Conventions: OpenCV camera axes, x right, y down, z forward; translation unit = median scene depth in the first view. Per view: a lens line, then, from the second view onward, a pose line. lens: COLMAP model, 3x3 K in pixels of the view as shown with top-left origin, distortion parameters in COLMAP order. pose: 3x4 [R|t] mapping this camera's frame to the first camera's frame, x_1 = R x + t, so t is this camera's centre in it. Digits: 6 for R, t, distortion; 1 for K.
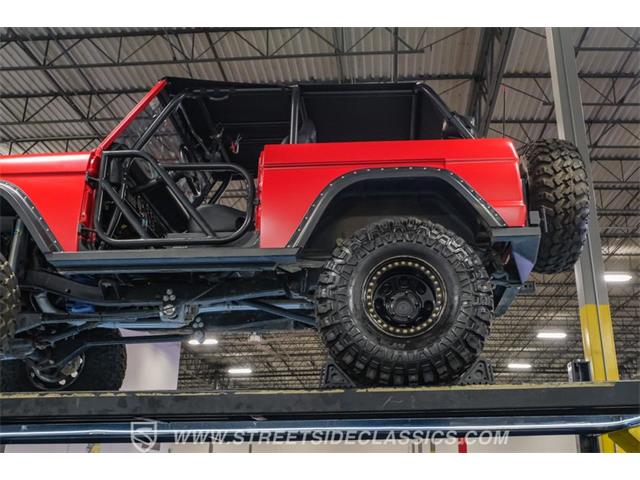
lens RADIAL K [[696.9, 0, 383.5], [0, 696.9, 240.6], [0, 0, 1]] dist [-0.019125, 0.011917]
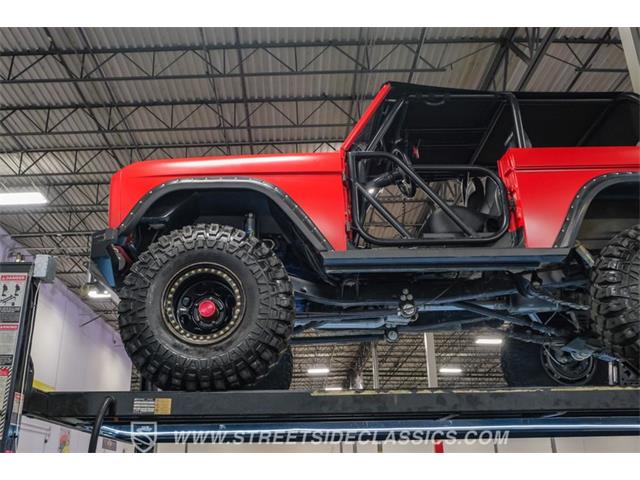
lens RADIAL K [[658.4, 0, 320.0], [0, 658.4, 240.0], [0, 0, 1]] dist [-0.015015, 0.008893]
pose [[0.999642, 0.007130, 0.025781, -0.145487], [-0.006659, 0.999810, -0.018315, 0.005376], [-0.025906, 0.018137, 0.999500, 0.012769]]
